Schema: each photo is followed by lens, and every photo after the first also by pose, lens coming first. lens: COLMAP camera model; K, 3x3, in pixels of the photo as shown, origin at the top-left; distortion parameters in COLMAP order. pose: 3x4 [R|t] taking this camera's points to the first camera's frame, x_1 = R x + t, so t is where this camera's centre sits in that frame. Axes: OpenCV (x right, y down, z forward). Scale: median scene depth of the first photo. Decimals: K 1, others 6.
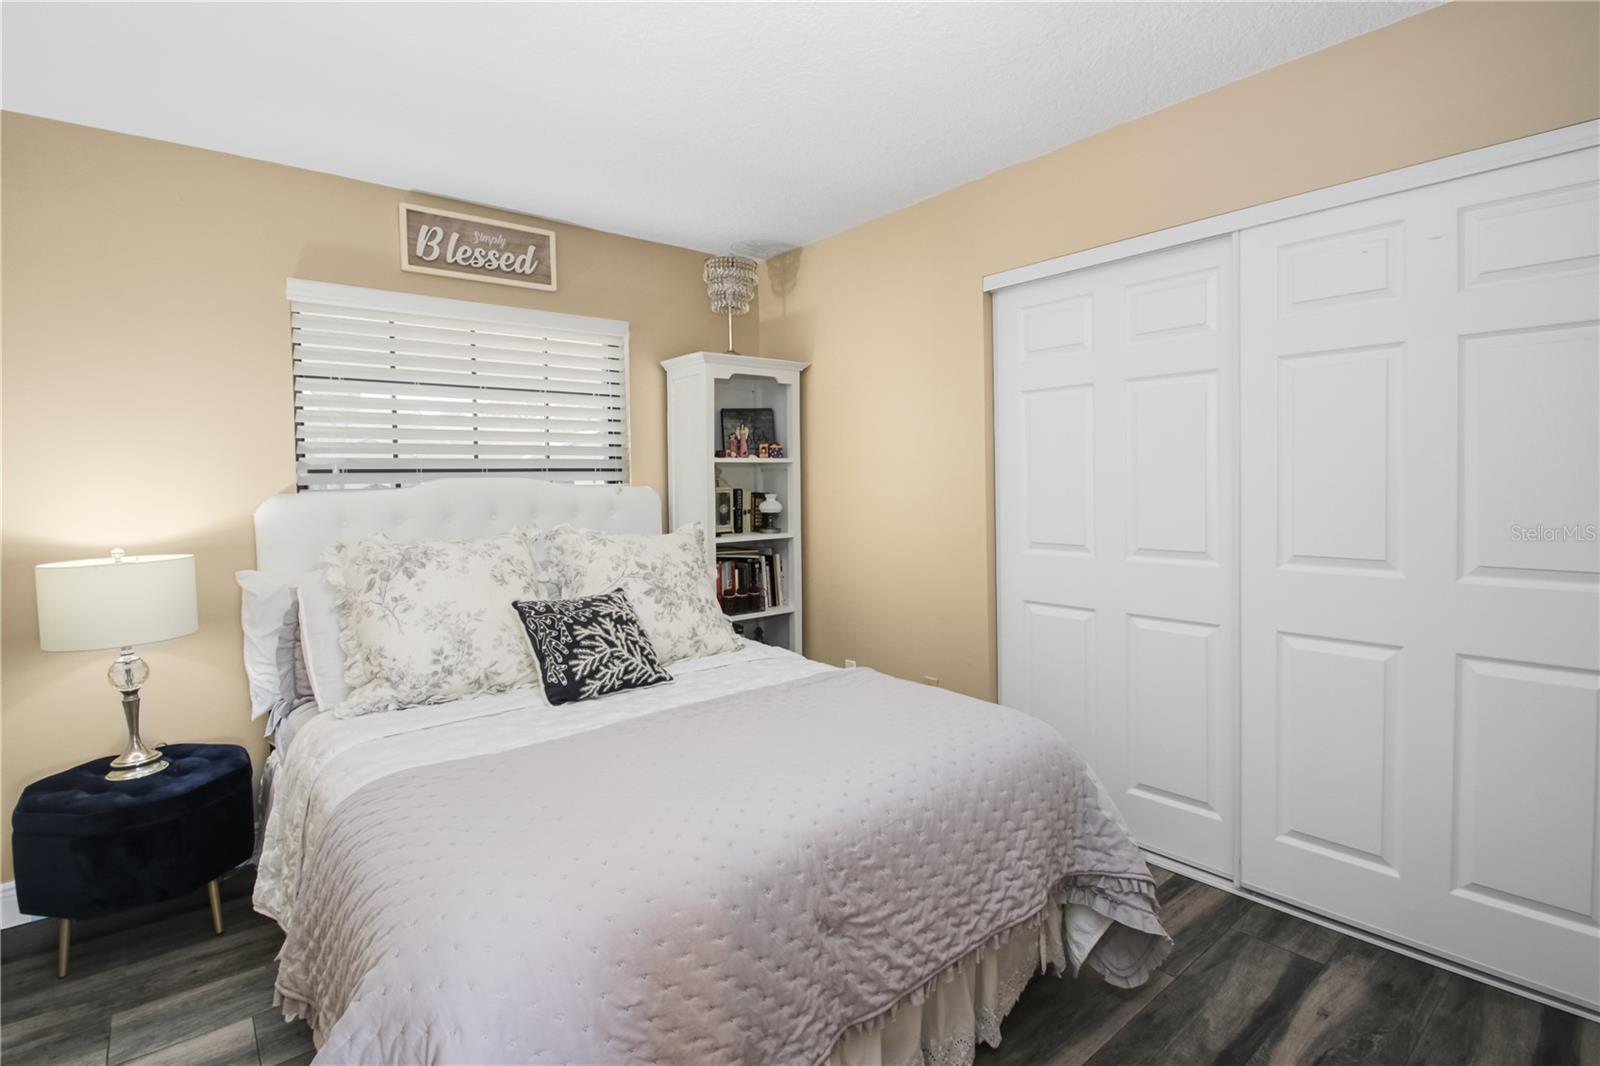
lens RADIAL K [[760.9, 0, 794.9], [0, 760.9, 521.4], [0, 0, 1]] dist [0.005408, -0.011773]
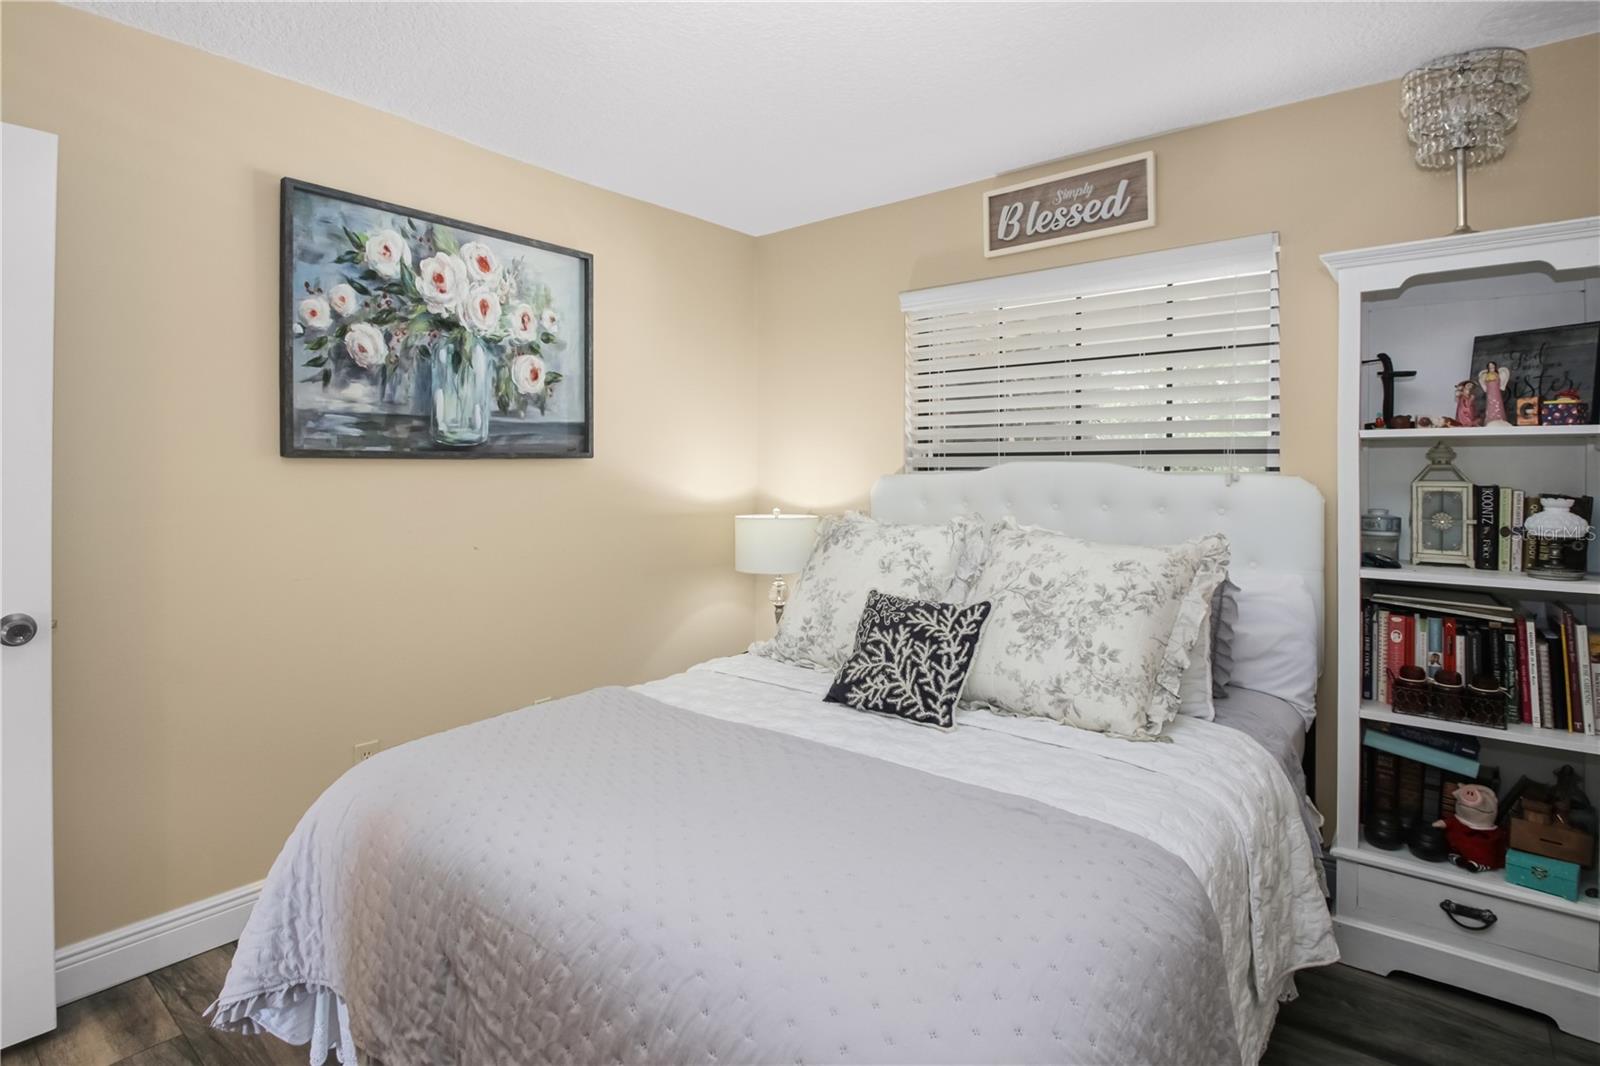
lens RADIAL K [[760.9, 0, 756.9], [0, 760.9, 483.2], [0, 0, 1]] dist [0.005408, -0.011773]
pose [[0.196979, 0.035392, -0.979769, 0.421698], [-0.055239, 0.998161, 0.024950, -0.036561], [0.978850, 0.049207, 0.198572, 0.497628]]
